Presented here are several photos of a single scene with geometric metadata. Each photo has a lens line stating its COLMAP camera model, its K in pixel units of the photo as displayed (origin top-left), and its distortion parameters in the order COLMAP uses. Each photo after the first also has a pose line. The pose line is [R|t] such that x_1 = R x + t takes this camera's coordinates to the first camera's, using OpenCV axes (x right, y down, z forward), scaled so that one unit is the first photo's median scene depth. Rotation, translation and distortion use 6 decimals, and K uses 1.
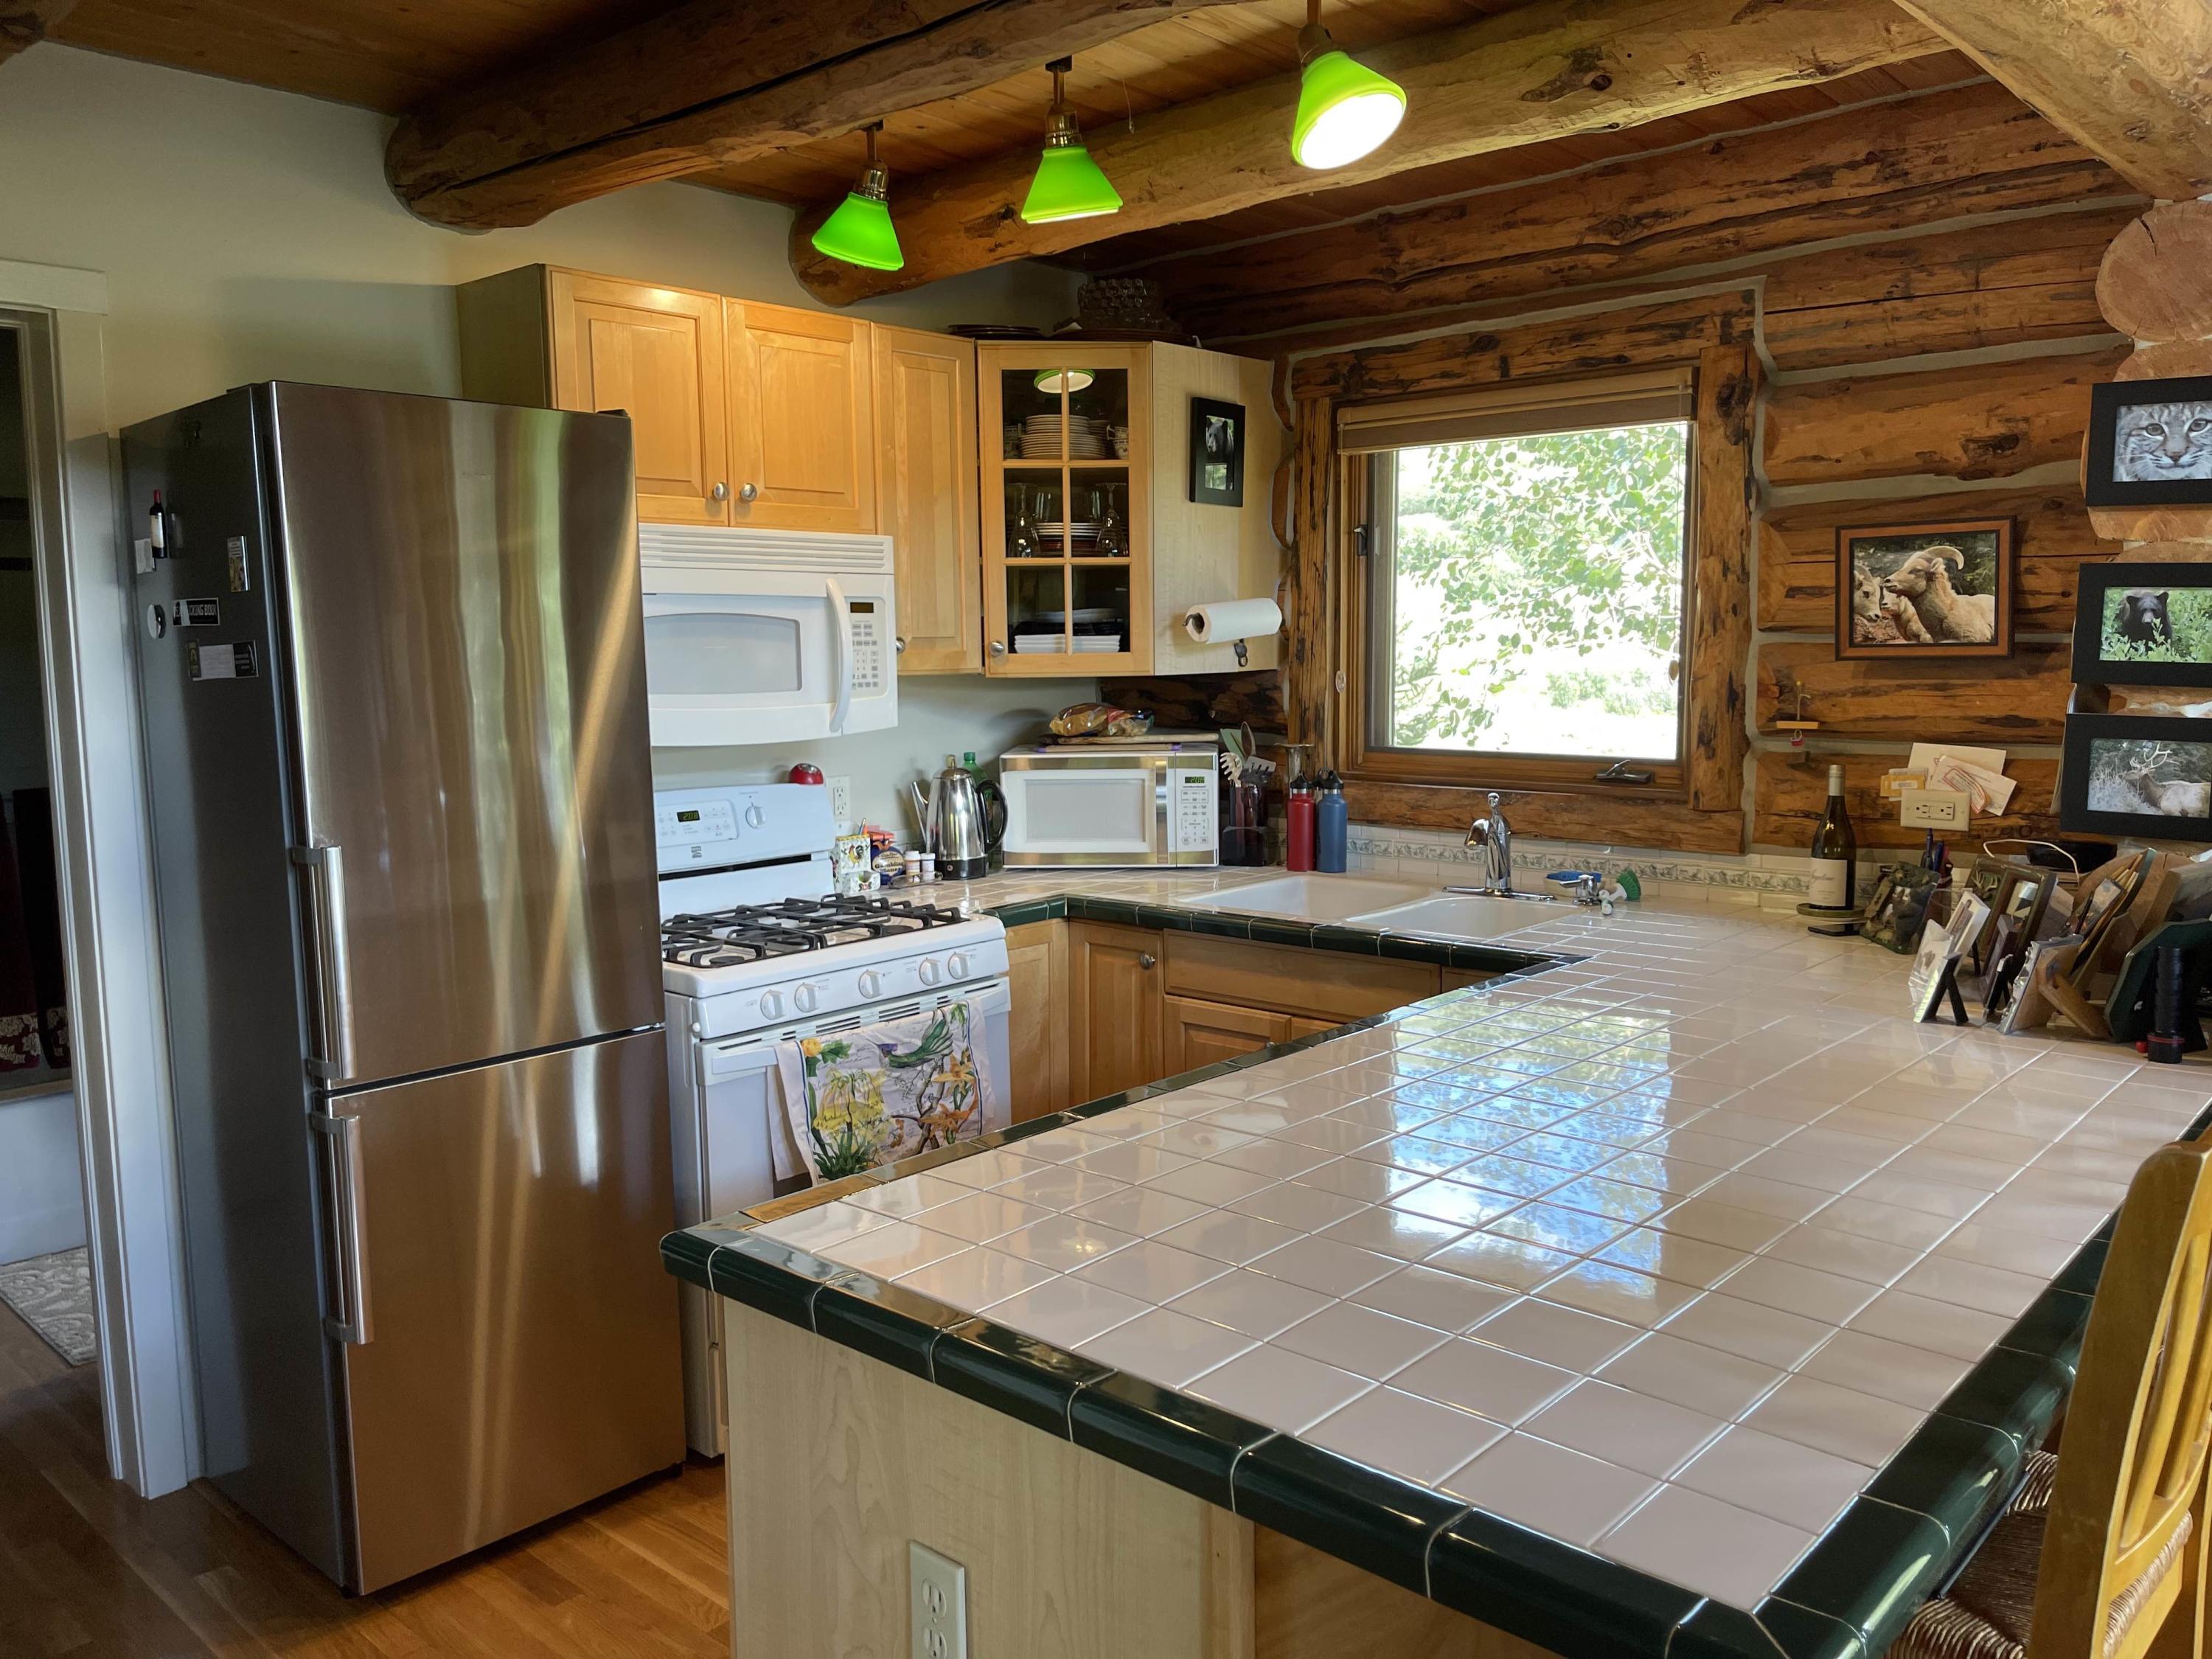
lens RADIAL K [[1662.7, 0, 1112.3], [0, 1662.7, 836.4], [0, 0, 1]] dist [0.082246, -0.114686]
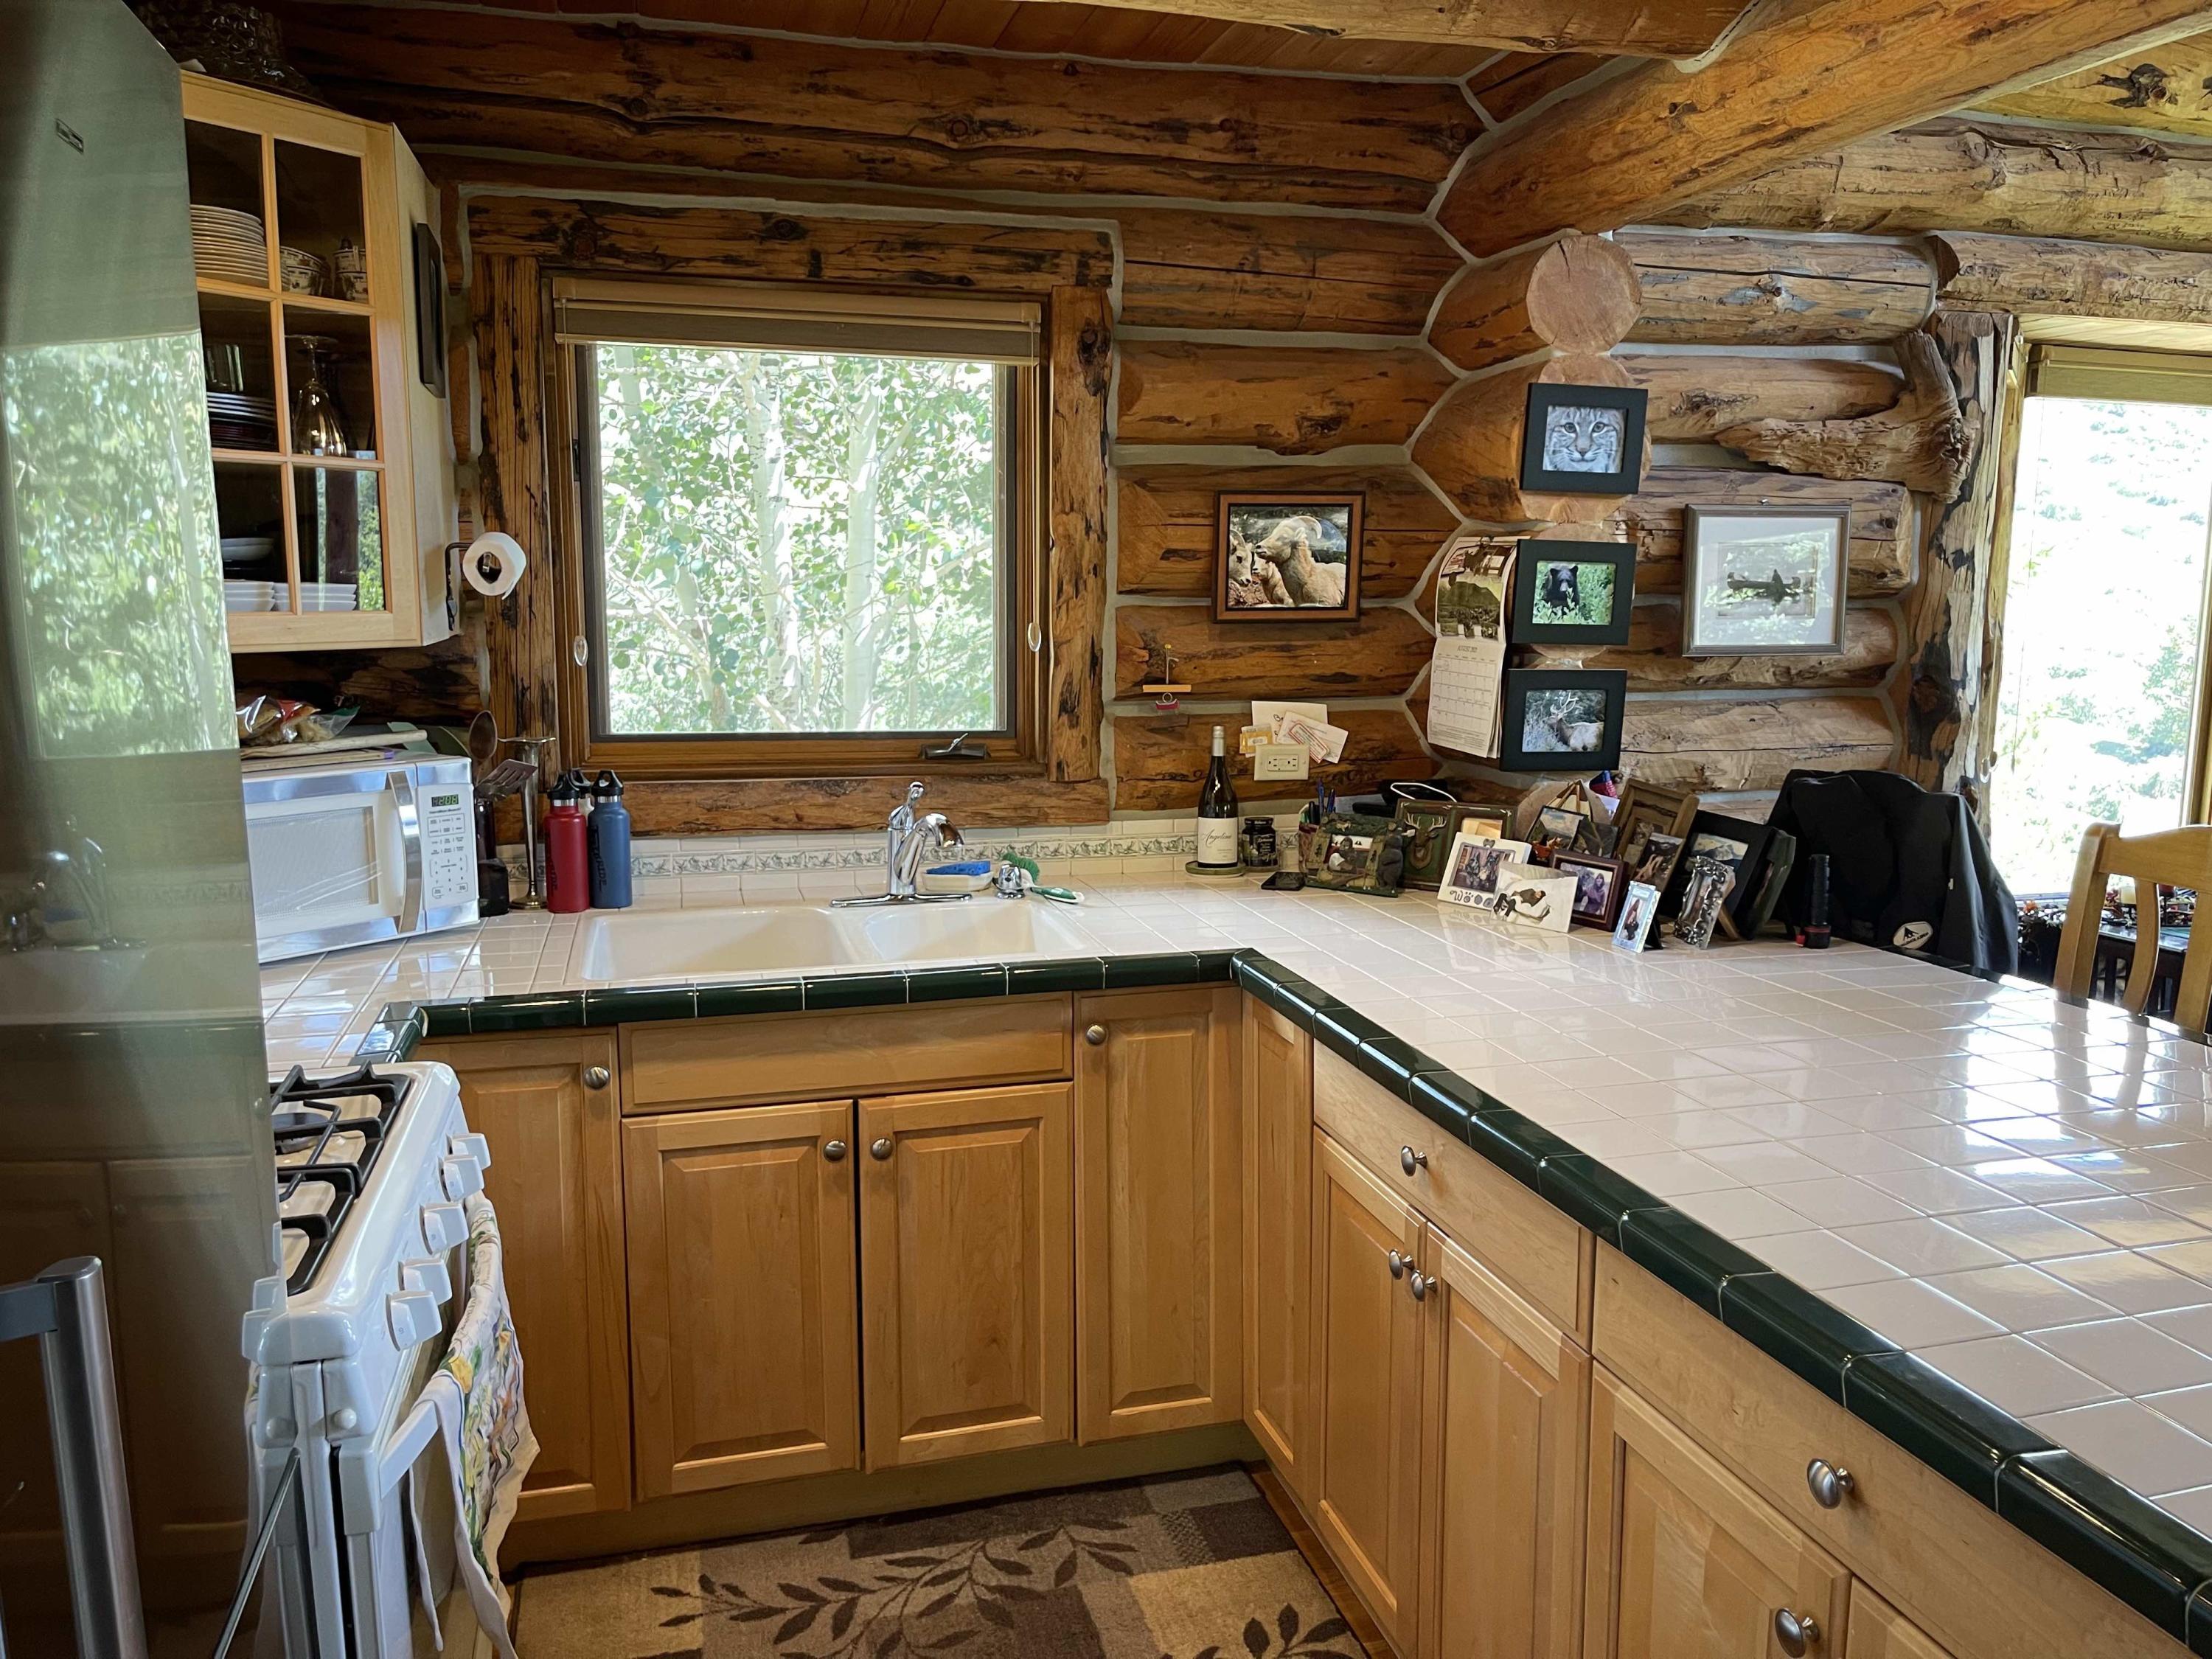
lens RADIAL K [[1661.4, 0, 1106.0], [0, 1661.4, 829.5], [0, 0, 1]] dist [0.079019, -0.117917]
pose [[0.549418, -0.109044, 0.828402, -0.438589], [0.088402, 0.993469, 0.072142, -0.057063], [-0.830858, 0.033596, 0.555469, 0.481037]]
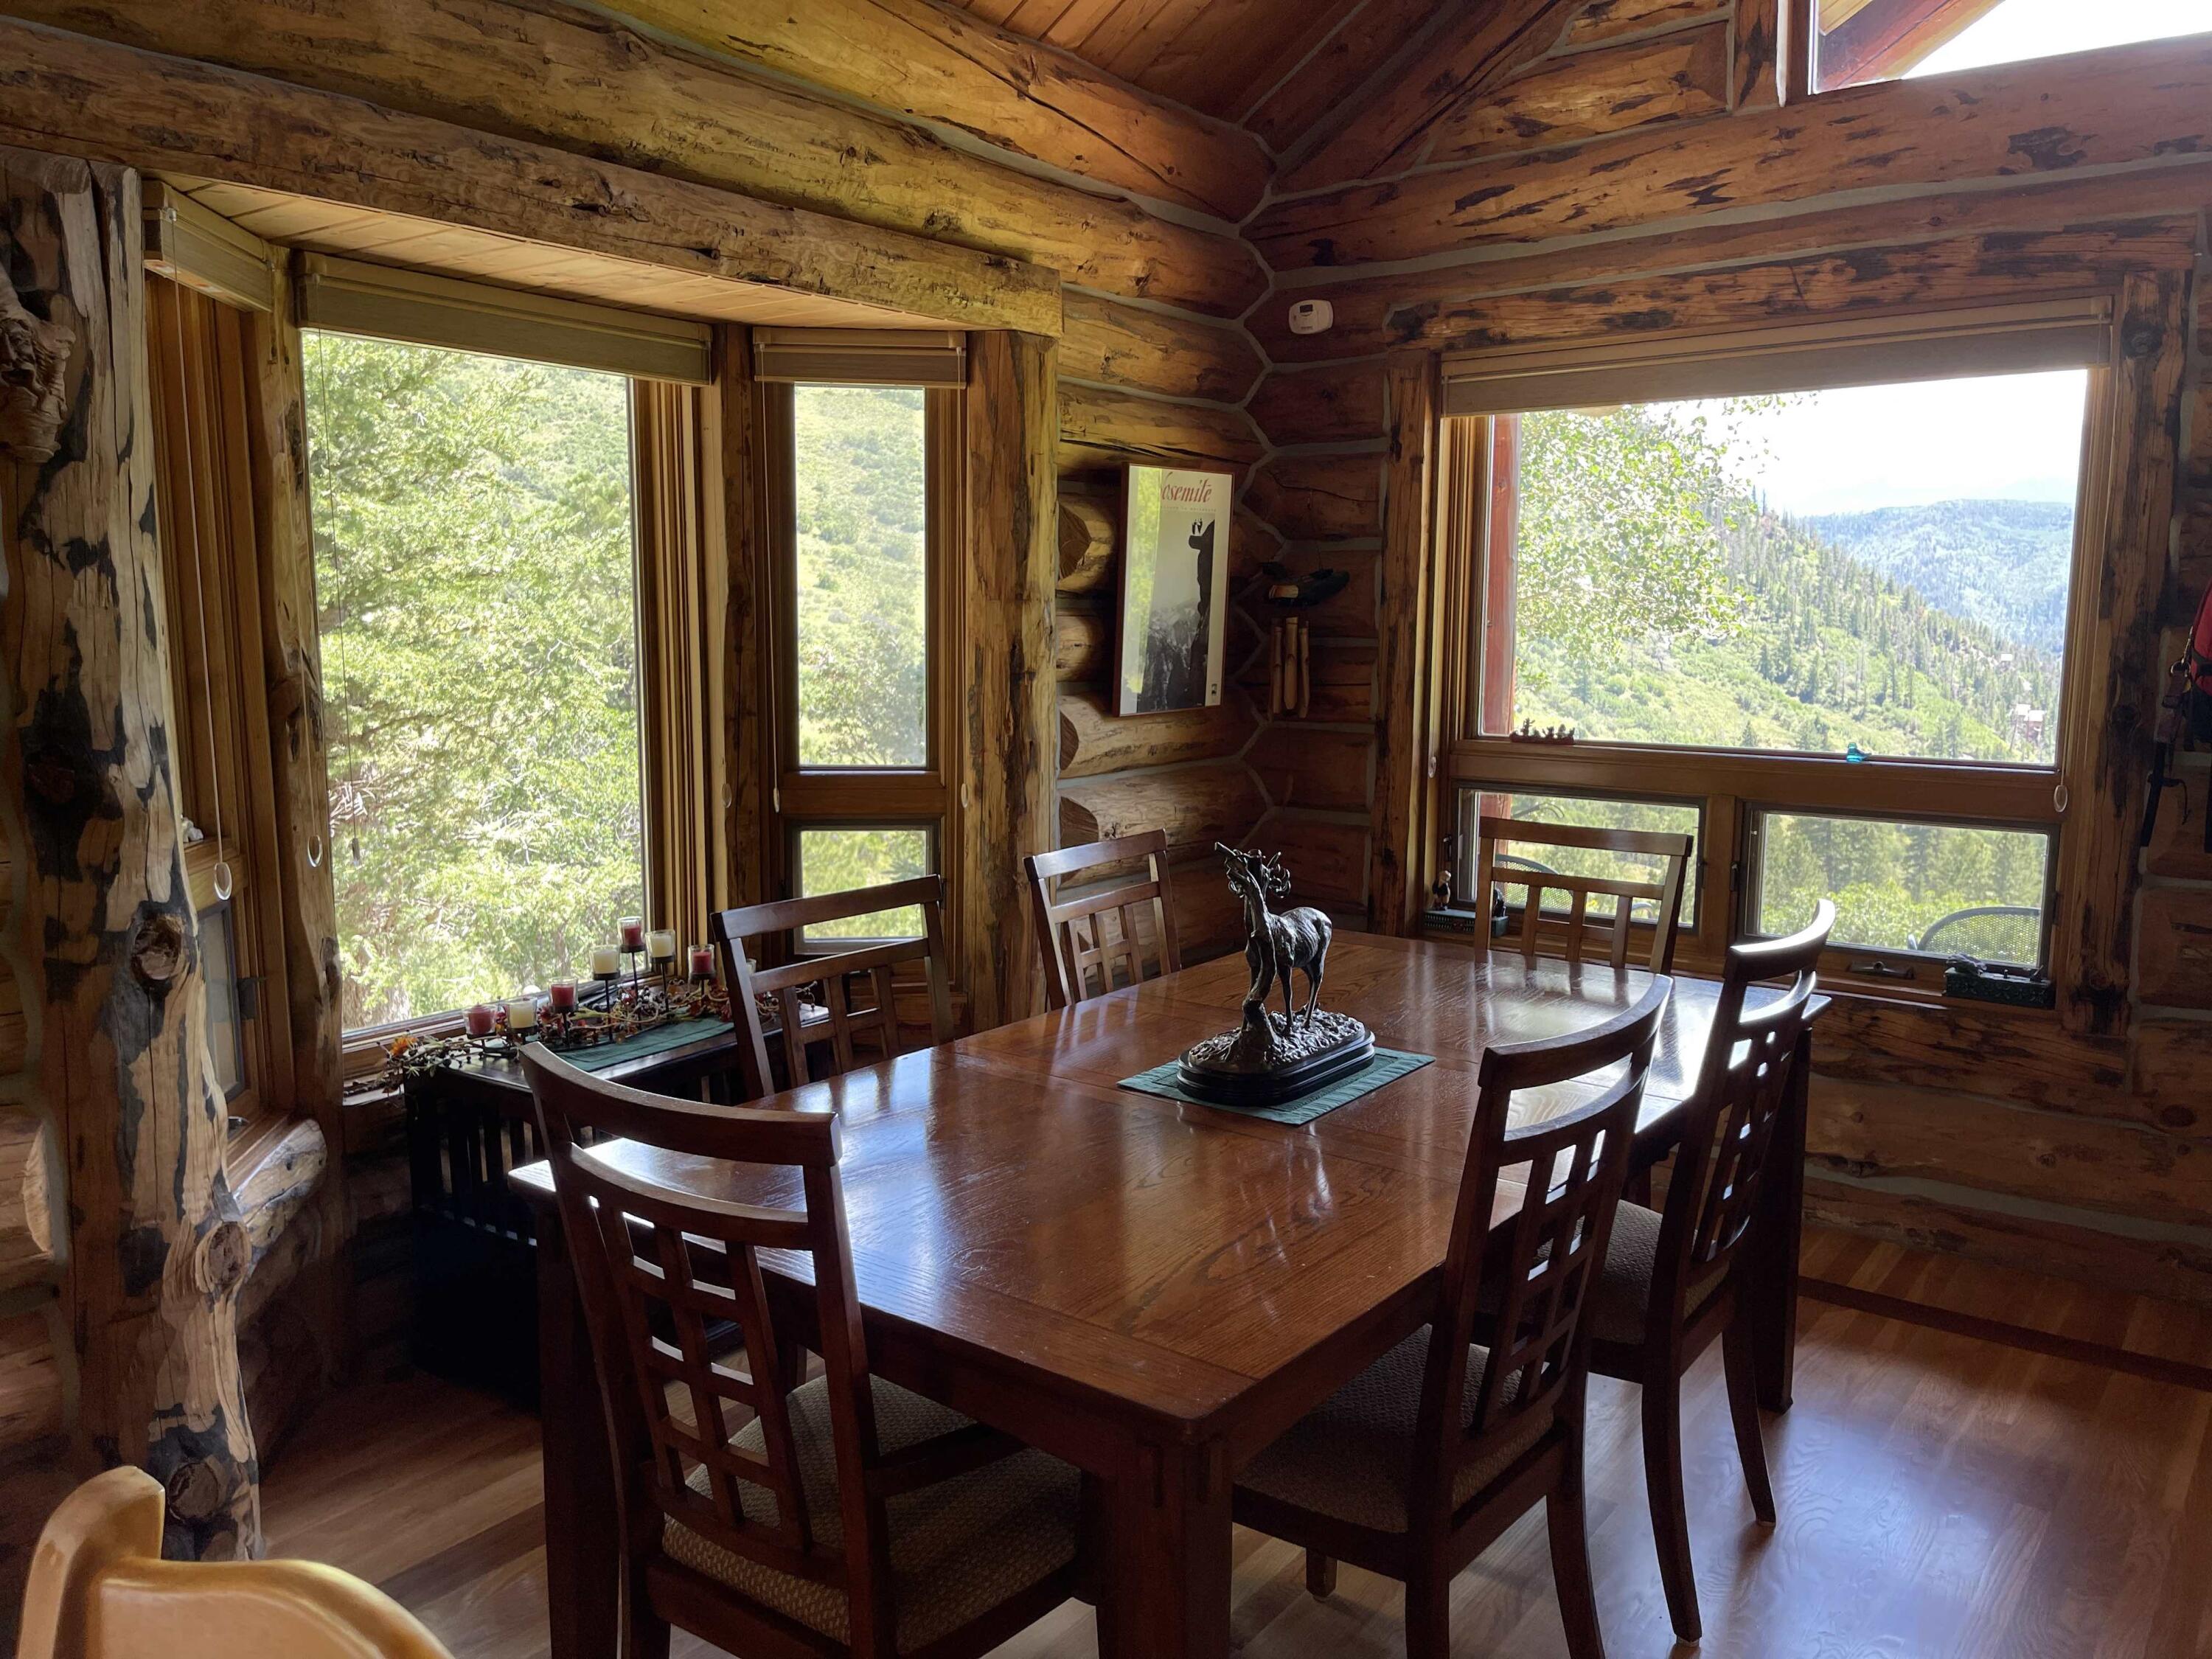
lens RADIAL K [[1662.7, 0, 1112.3], [0, 1662.7, 836.4], [0, 0, 1]] dist [0.082246, -0.114686]
pose [[-0.086441, -0.129072, 0.987860, 0.080114], [0.115794, 0.983550, 0.138641, -0.038677], [-0.989505, 0.126372, -0.070074, 0.273975]]
